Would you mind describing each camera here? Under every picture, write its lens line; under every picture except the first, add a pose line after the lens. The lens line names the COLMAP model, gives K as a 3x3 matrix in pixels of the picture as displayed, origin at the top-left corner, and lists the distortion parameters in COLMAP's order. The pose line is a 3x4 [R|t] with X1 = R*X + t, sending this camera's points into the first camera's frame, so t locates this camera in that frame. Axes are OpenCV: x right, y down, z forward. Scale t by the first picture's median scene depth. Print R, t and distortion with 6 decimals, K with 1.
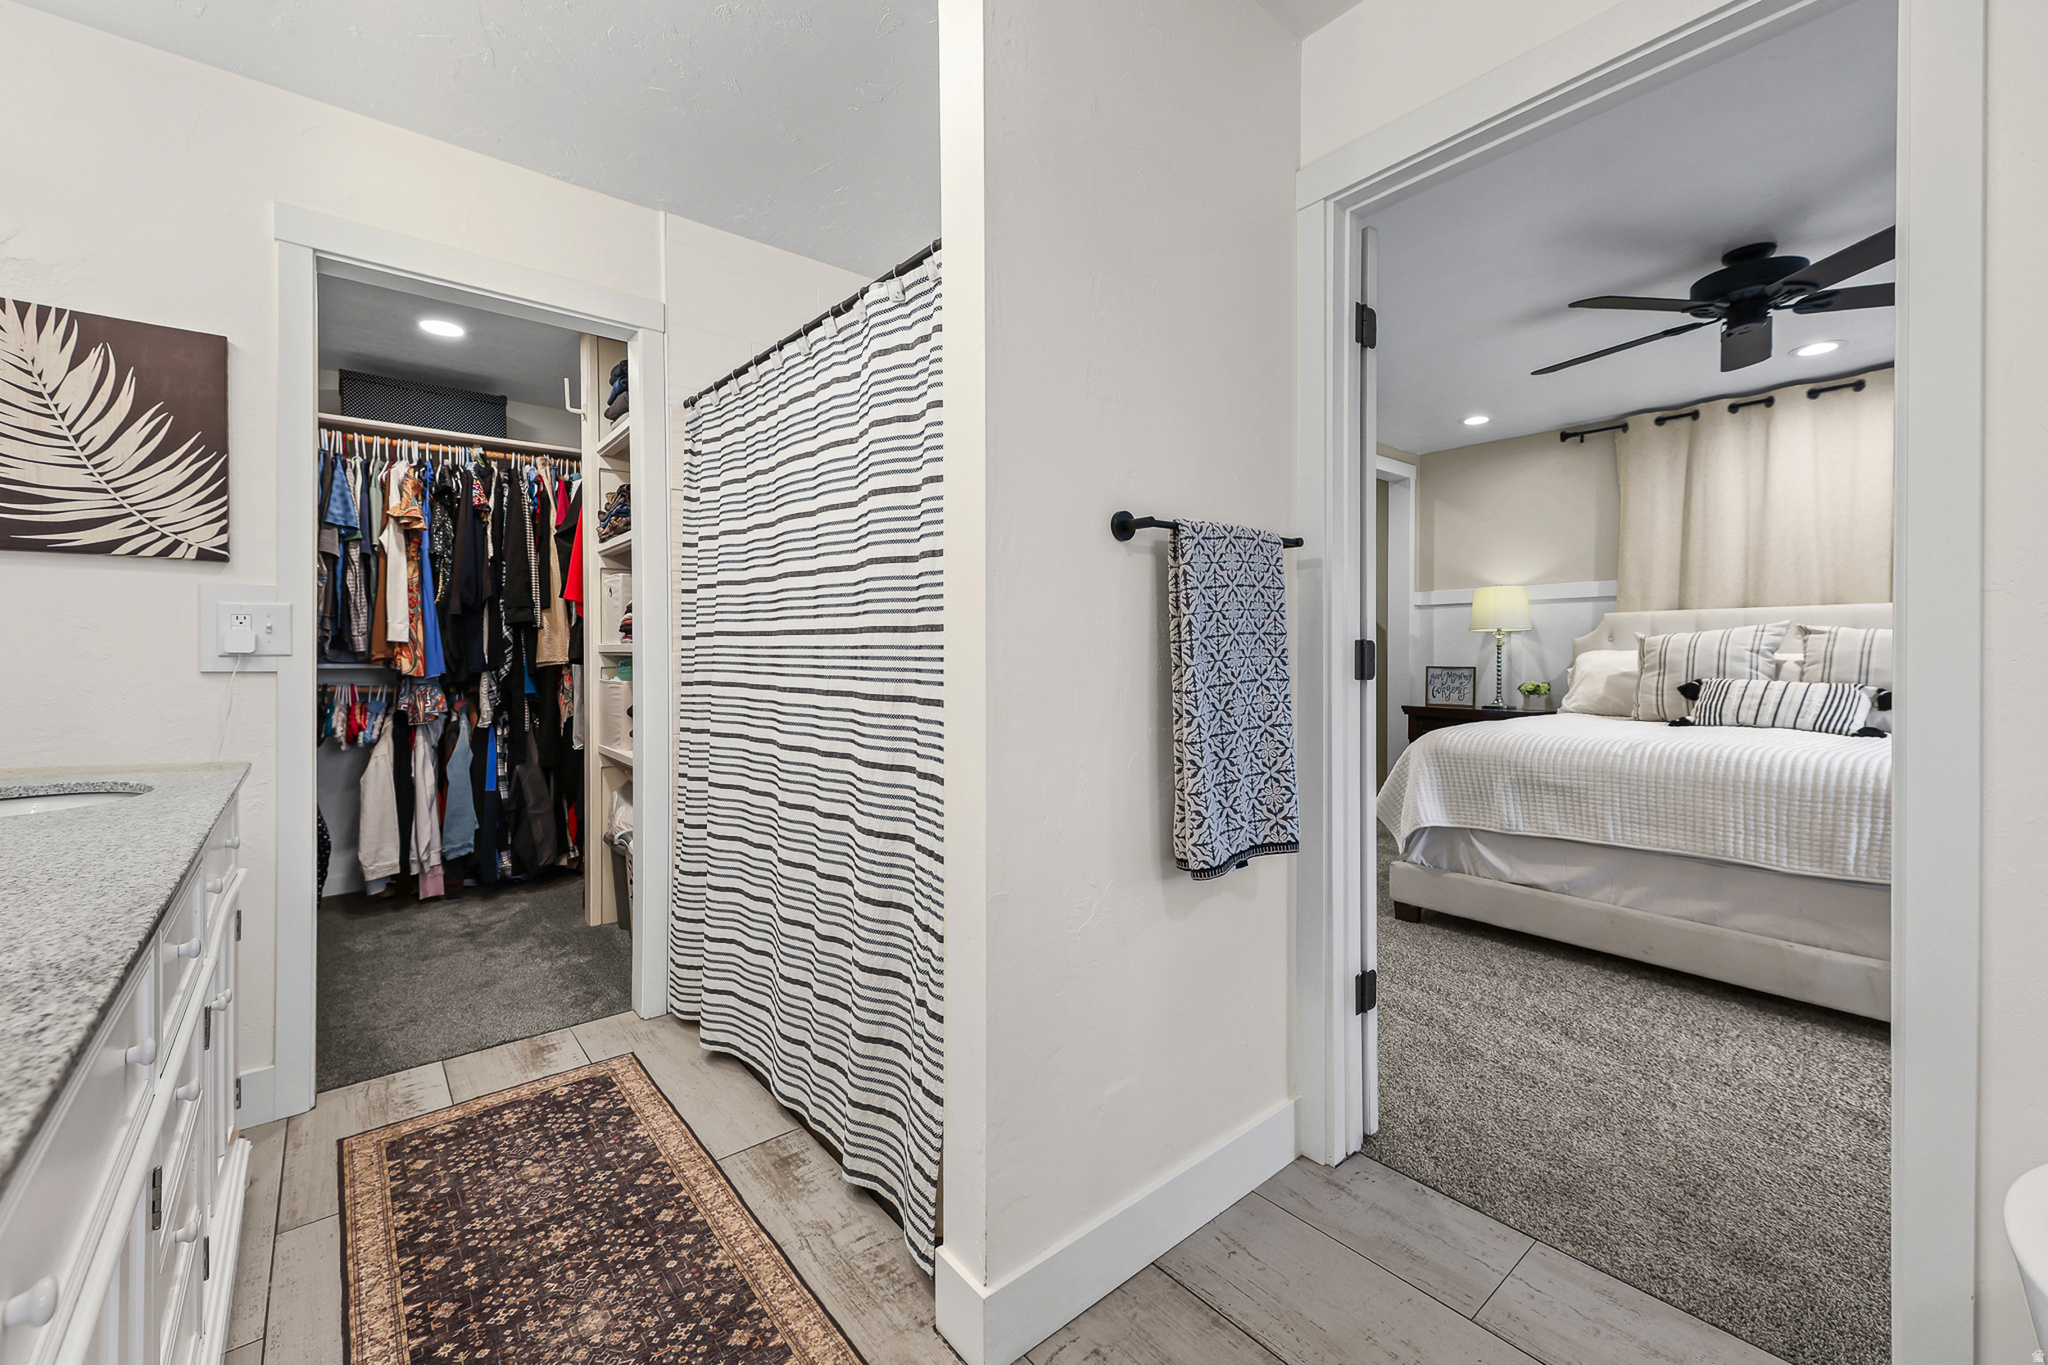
lens RADIAL K [[807.0, 0, 1014.8], [0, 807.0, 671.5], [0, 0, 1]] dist [0.006446, -0.000325]
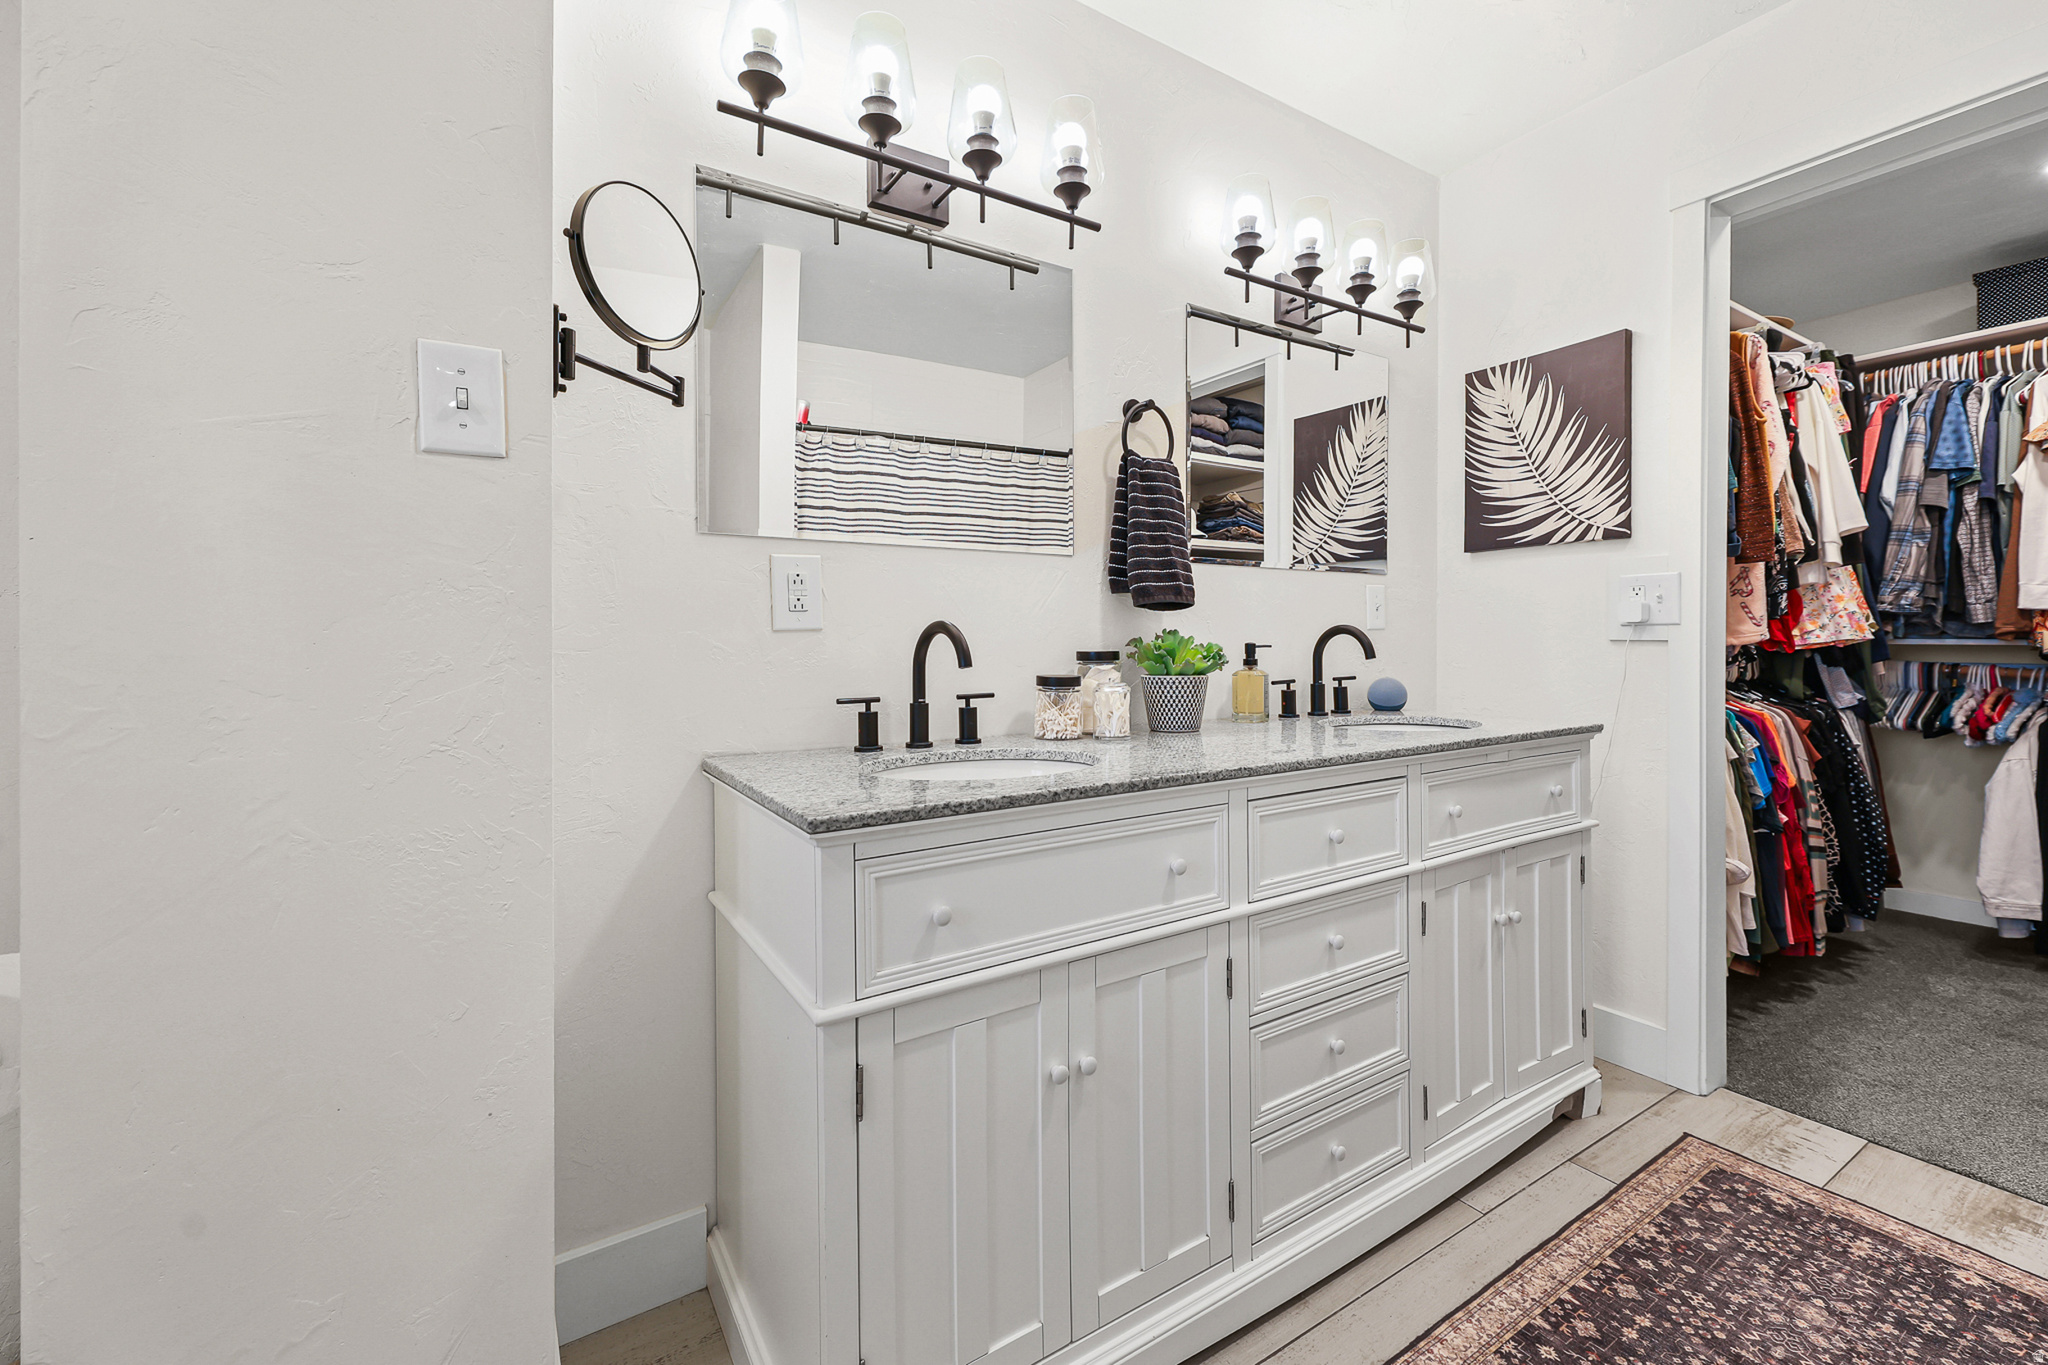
lens RADIAL K [[848.6, 0, 1049.9], [0, 848.6, 651.5], [0, 0, 1]] dist [-0.004888, -0.000926]
pose [[-0.130012, 0.012671, -0.991431, 0.247519], [-0.017219, 0.999739, 0.015036, 0.012326], [0.991363, 0.019027, -0.129760, 0.398394]]
